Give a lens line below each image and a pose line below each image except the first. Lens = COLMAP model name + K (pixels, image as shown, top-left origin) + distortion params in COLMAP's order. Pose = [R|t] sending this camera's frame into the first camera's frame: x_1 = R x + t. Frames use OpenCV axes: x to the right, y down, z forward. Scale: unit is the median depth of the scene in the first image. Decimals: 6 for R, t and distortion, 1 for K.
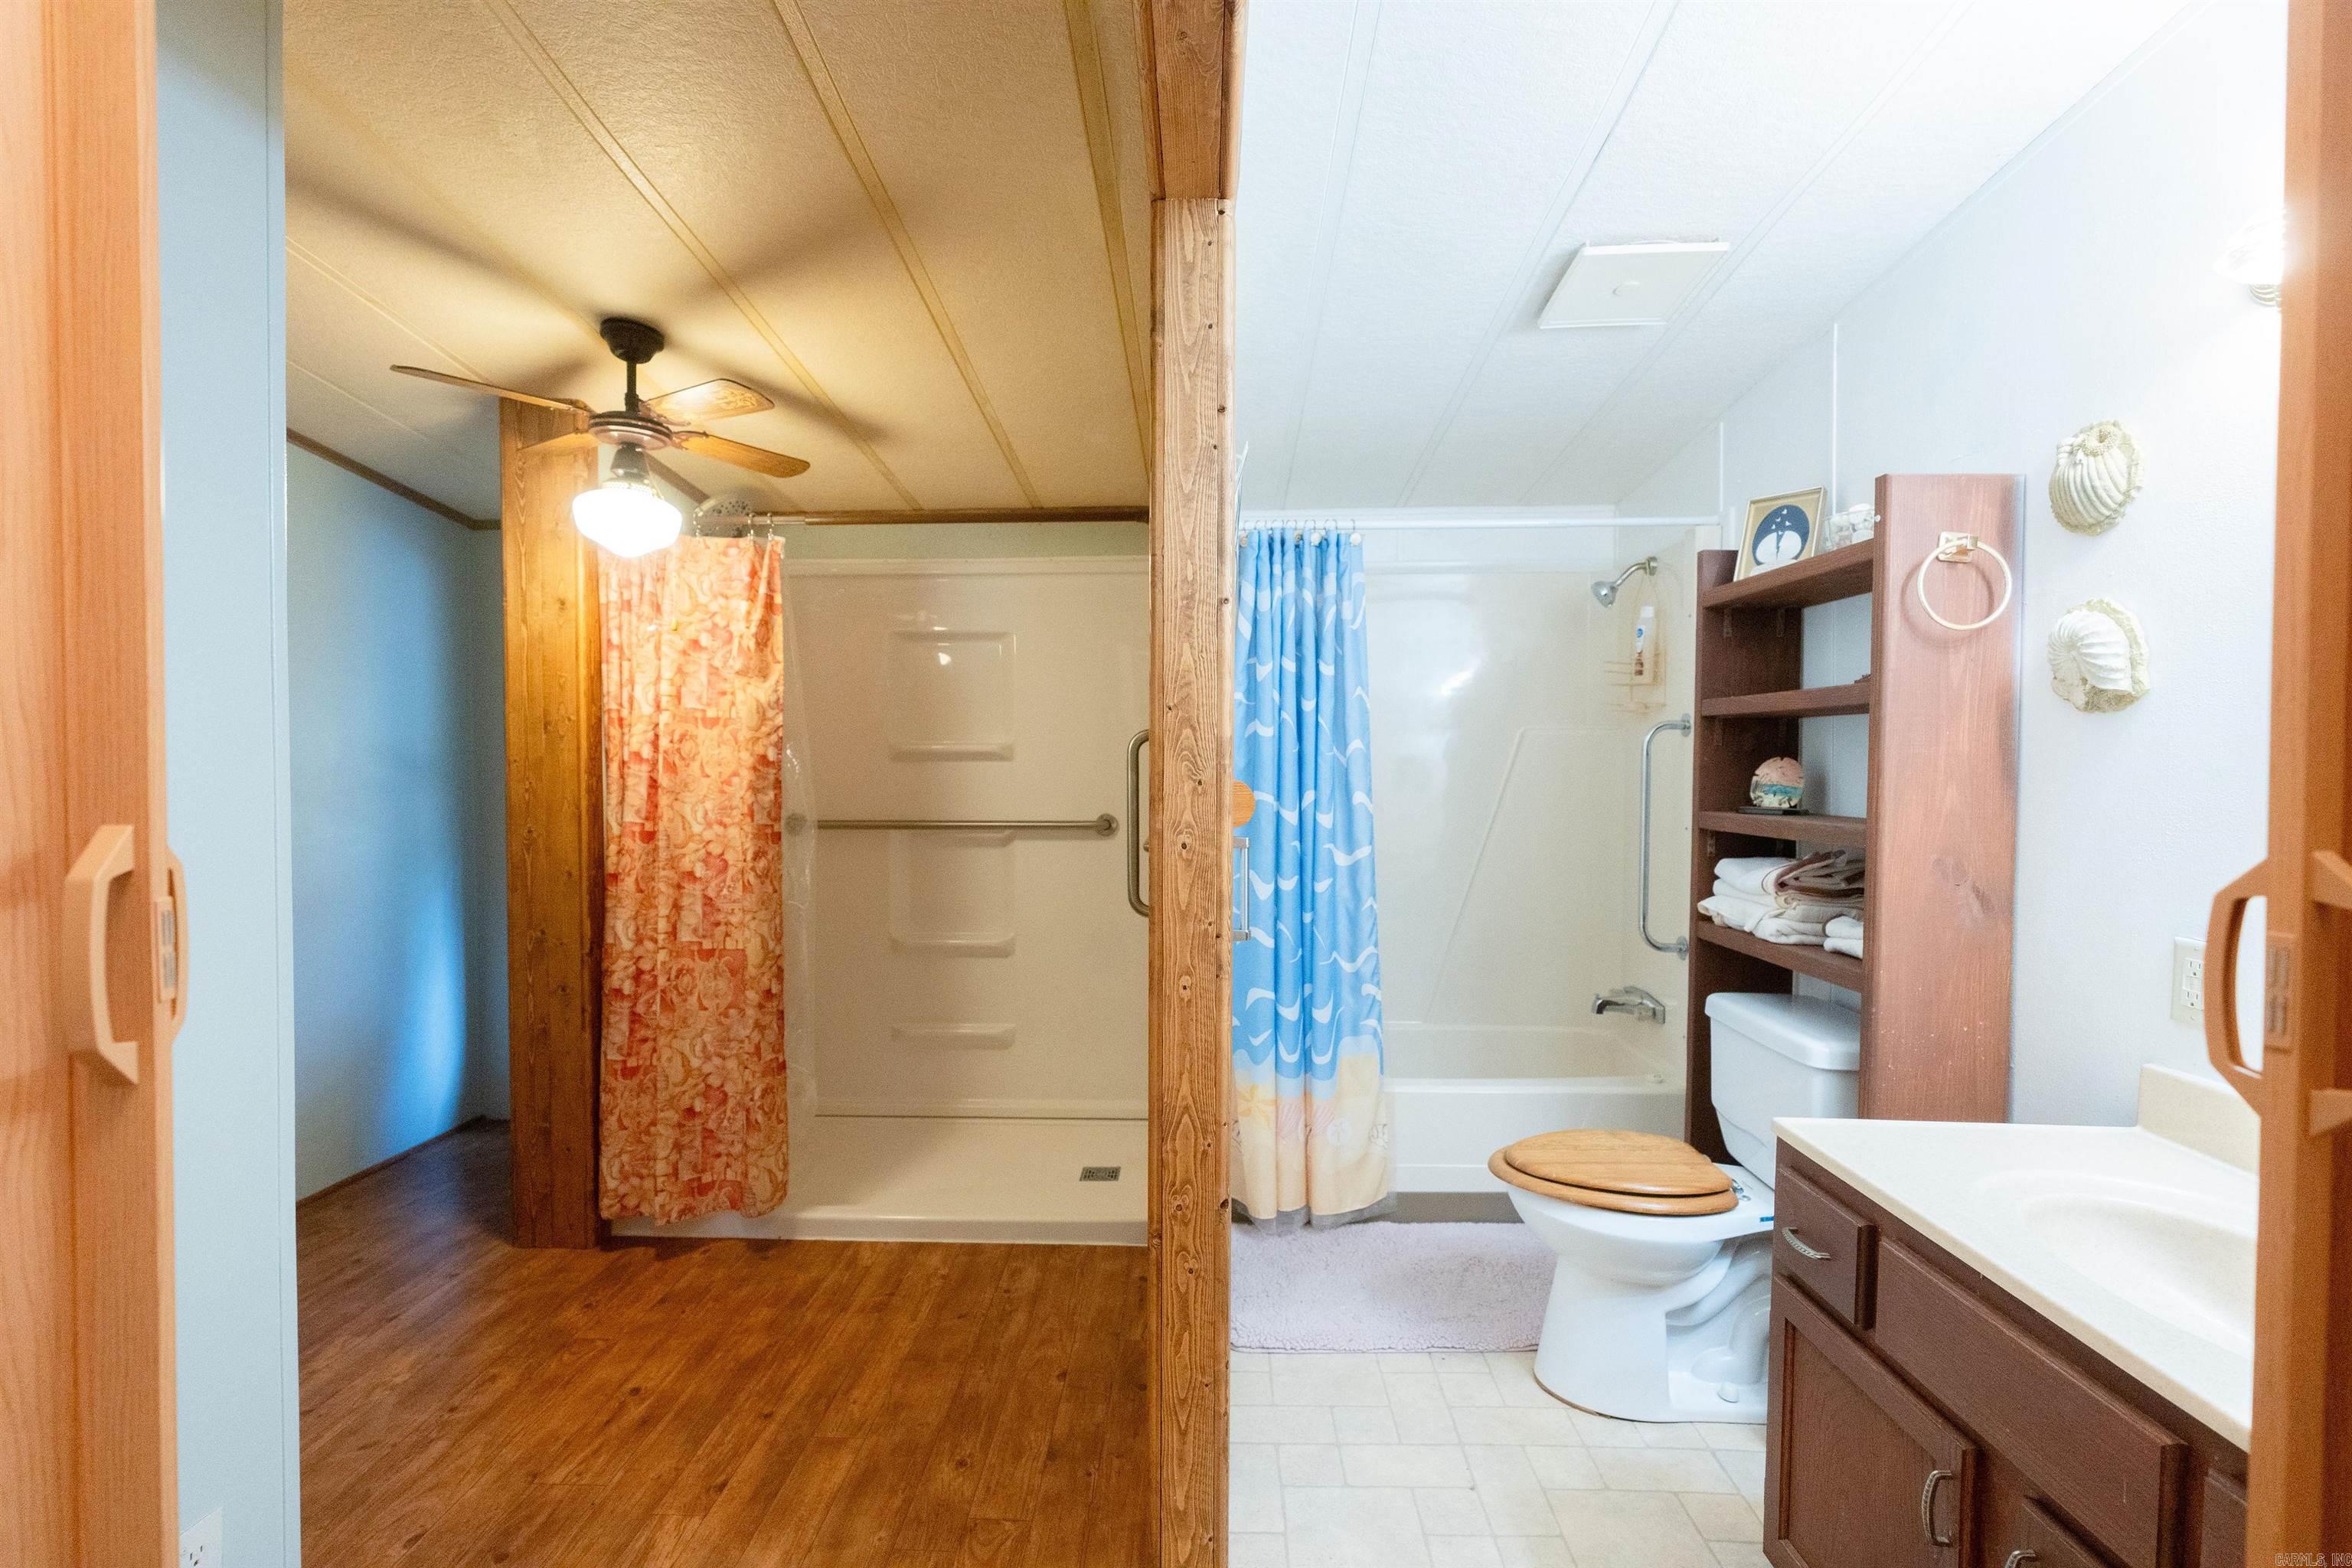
lens RADIAL K [[1051.2, 0, 1174.6], [0, 1051.2, 780.6], [0, 0, 1]] dist [-0.011321, 0.004909]
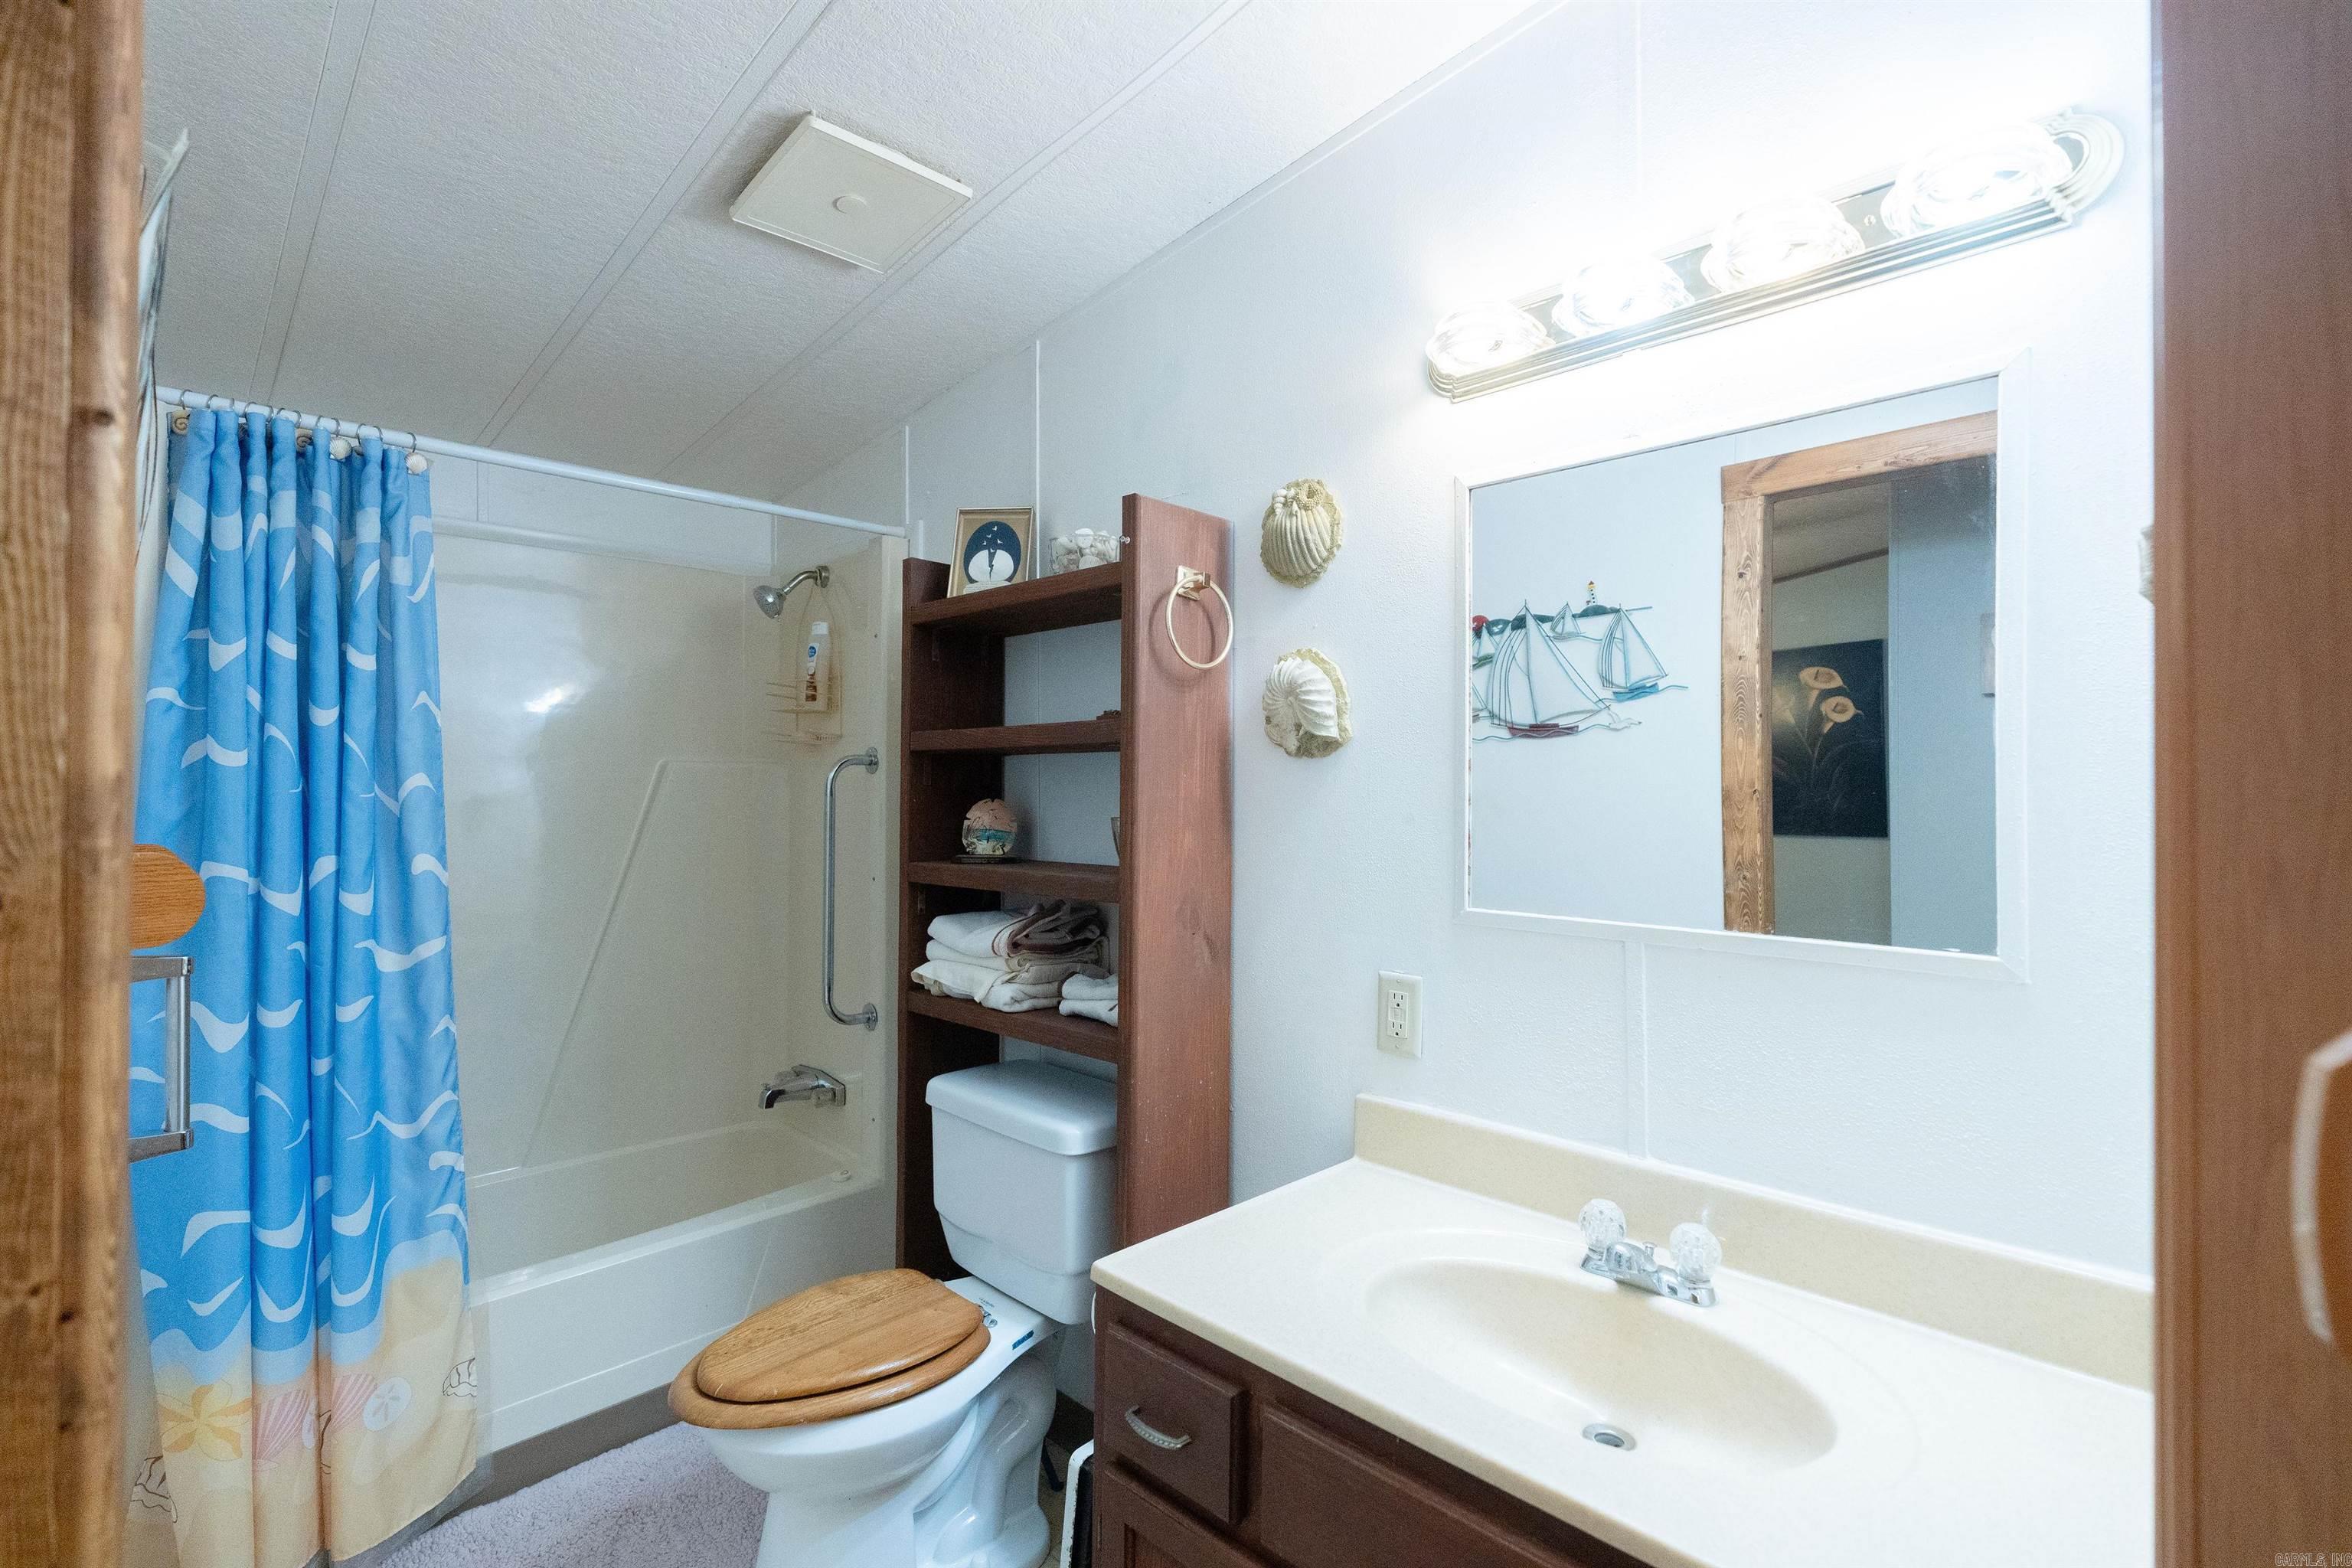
lens RADIAL K [[1051.2, 0, 1174.6], [0, 1051.2, 780.6], [0, 0, 1]] dist [-0.011321, 0.004909]
pose [[0.679034, 0.005185, 0.734088, 0.019913], [0.016950, 0.999598, -0.022739, -0.014098], [-0.733911, 0.027883, 0.678673, 0.261132]]
